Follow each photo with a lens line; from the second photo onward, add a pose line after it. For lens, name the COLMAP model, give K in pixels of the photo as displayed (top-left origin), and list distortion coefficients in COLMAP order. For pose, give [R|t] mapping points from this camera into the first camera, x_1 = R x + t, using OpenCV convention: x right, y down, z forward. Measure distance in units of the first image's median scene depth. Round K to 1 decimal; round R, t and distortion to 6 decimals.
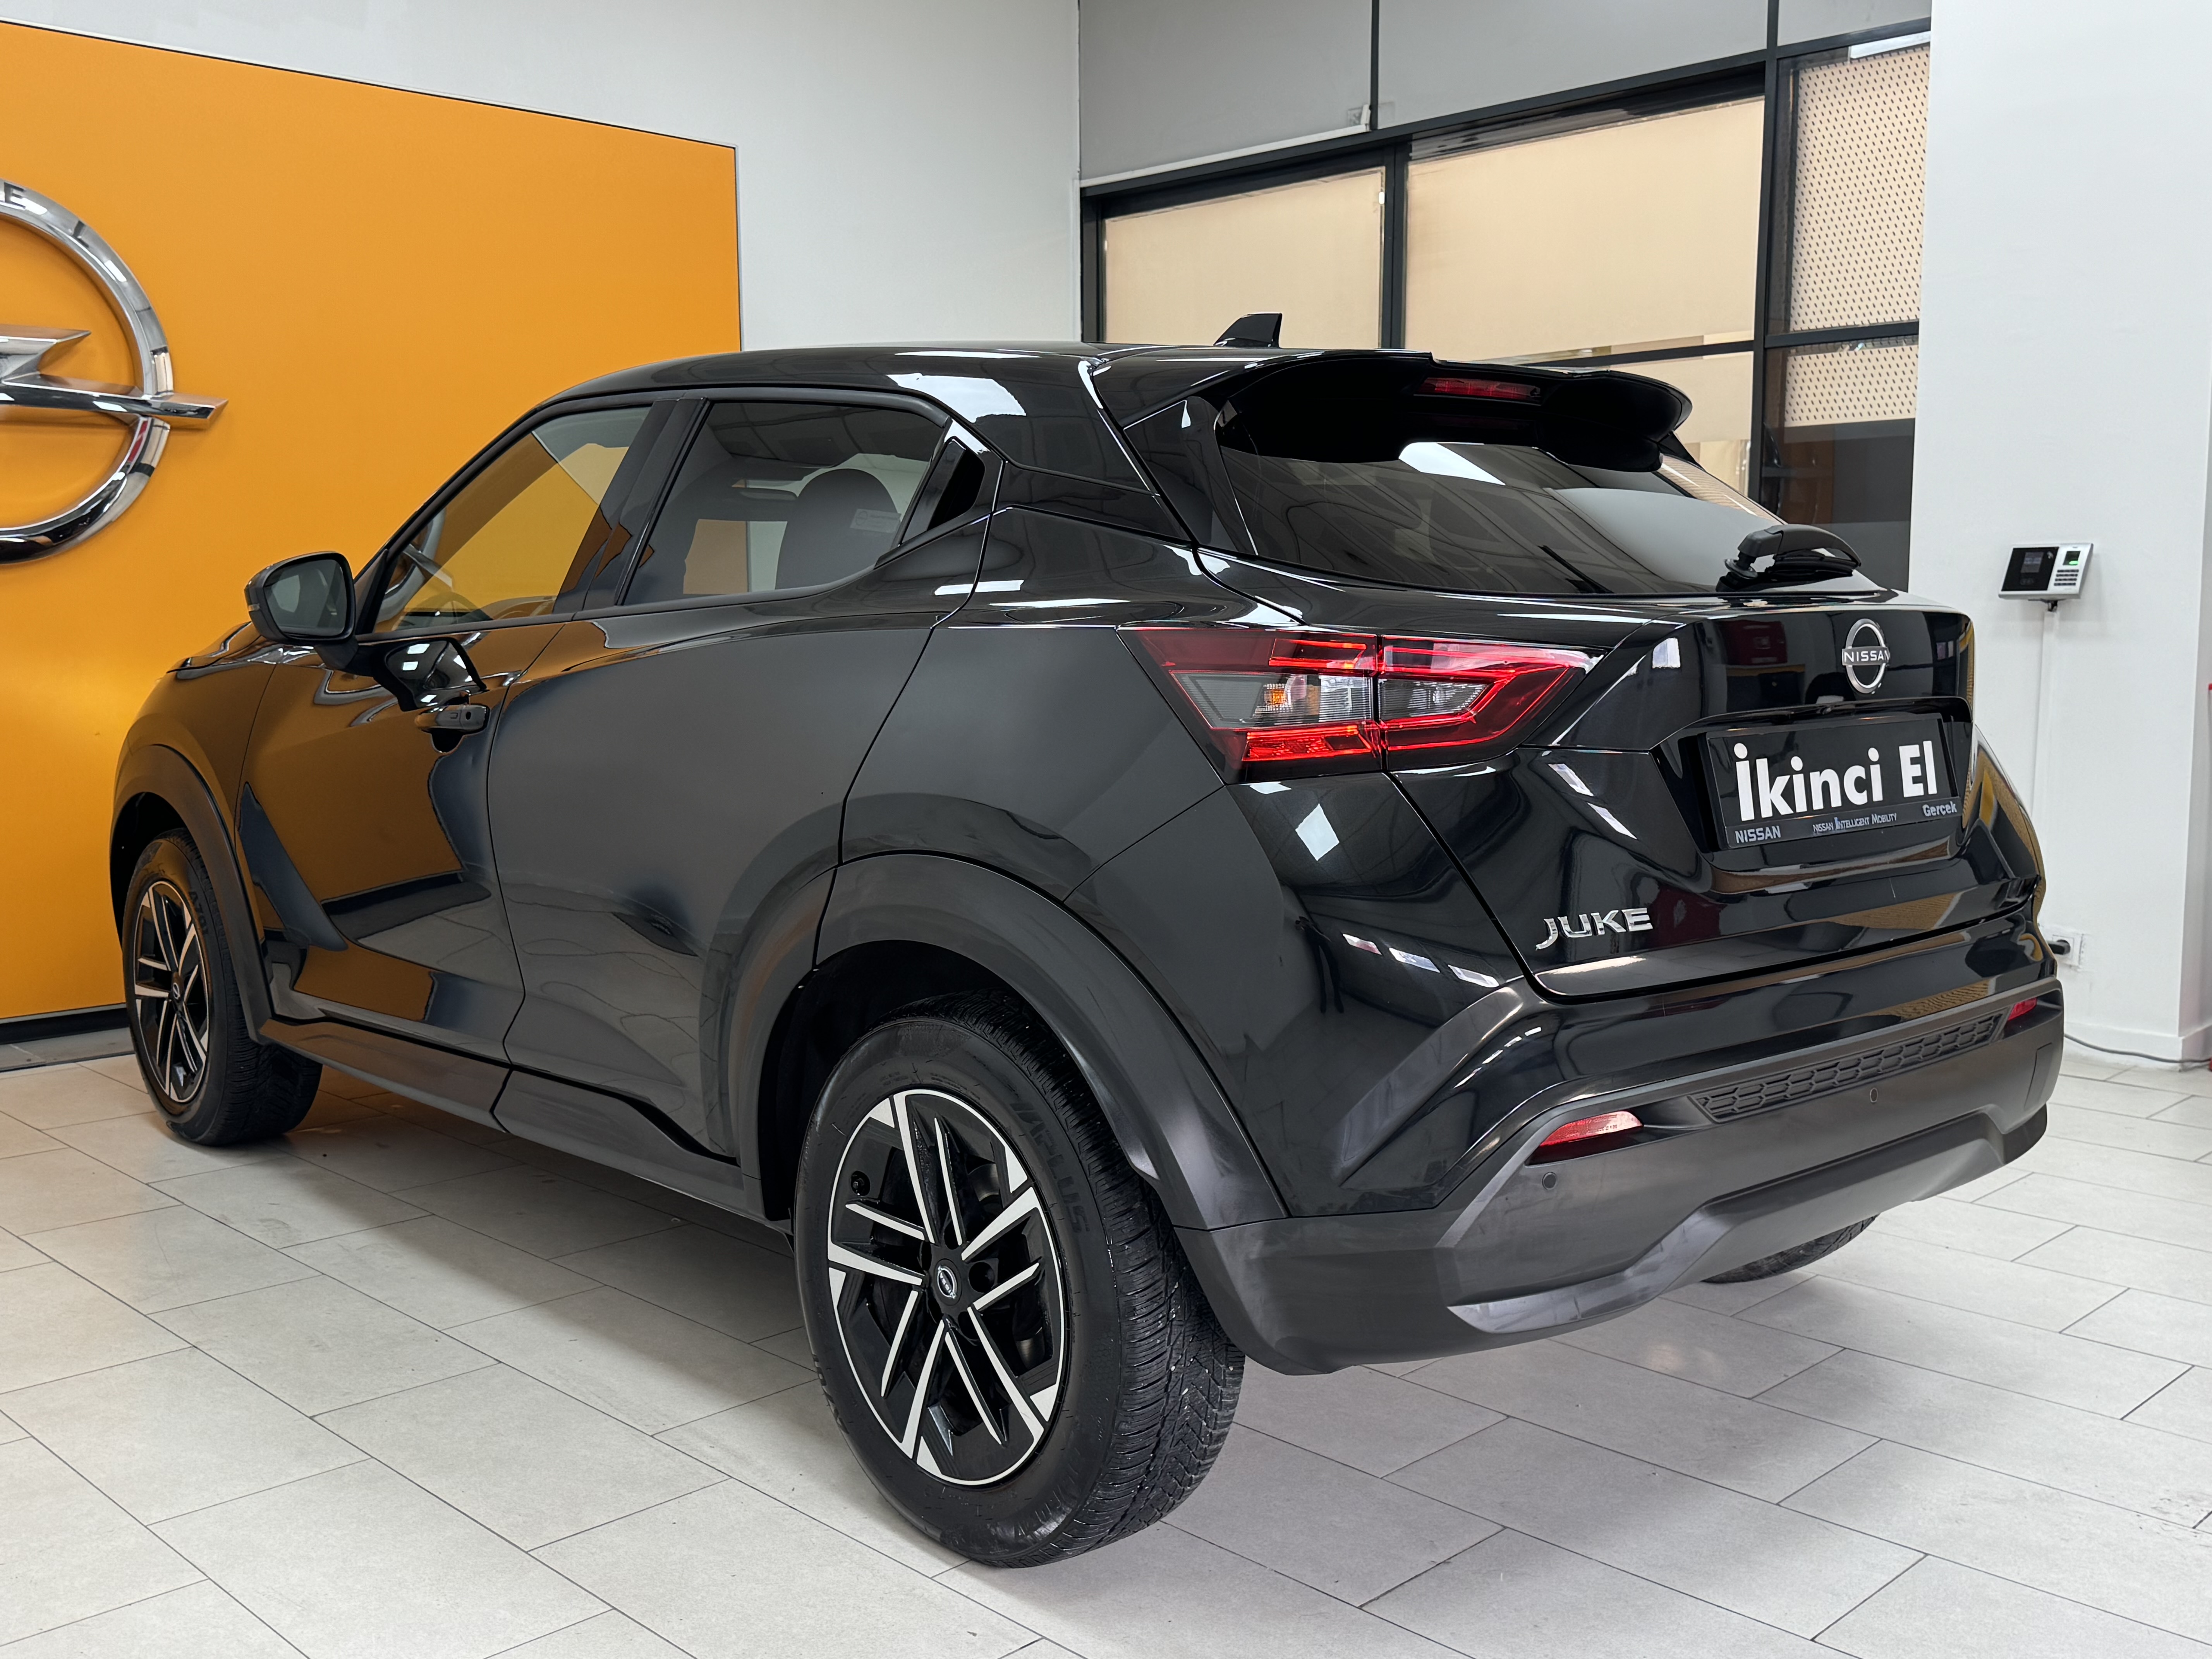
lens RADIAL K [[2092.6, 0, 1106.0], [0, 2092.6, 829.5], [0, 0, 1]] dist [0.085346, -0.131135]
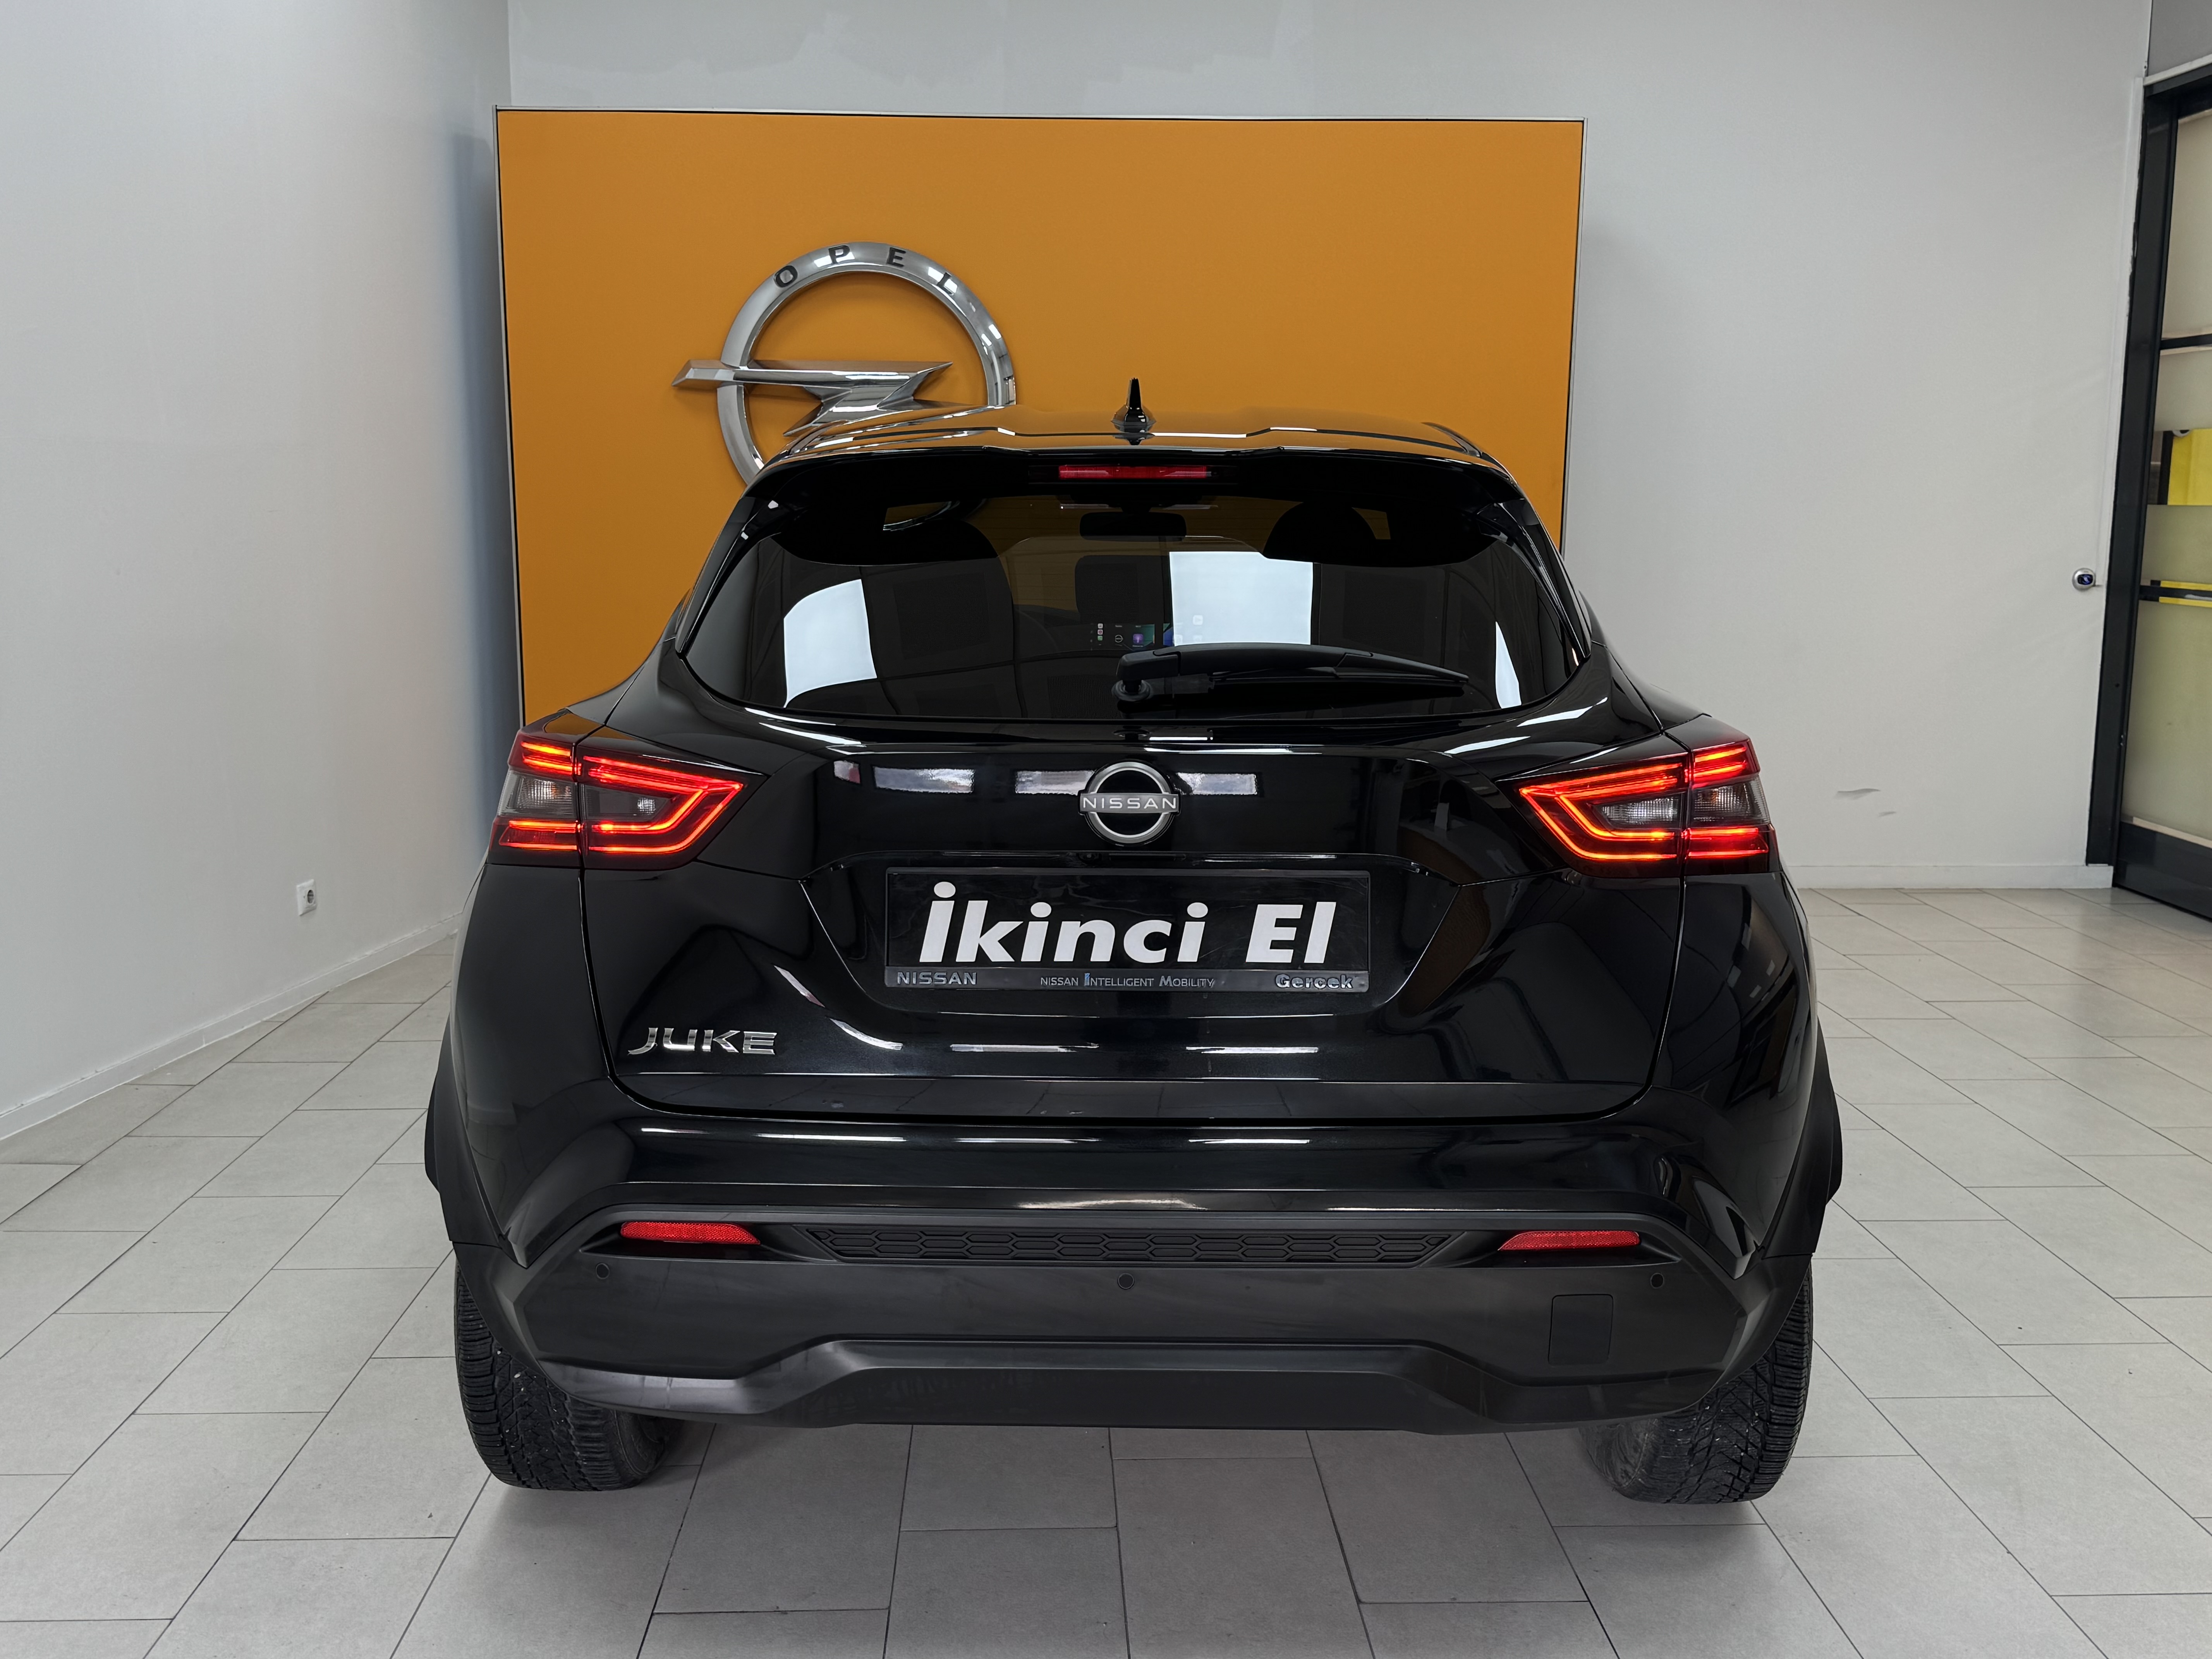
lens RADIAL K [[2066.0, 0, 1104.4], [0, 2066.0, 773.7], [0, 0, 1]] dist [0.126722, -0.215116]
pose [[0.732720, 0.095501, -0.673796, 0.452821], [-0.079587, 0.995335, 0.054527, -0.067840], [0.675860, 0.013672, 0.736903, 0.157260]]
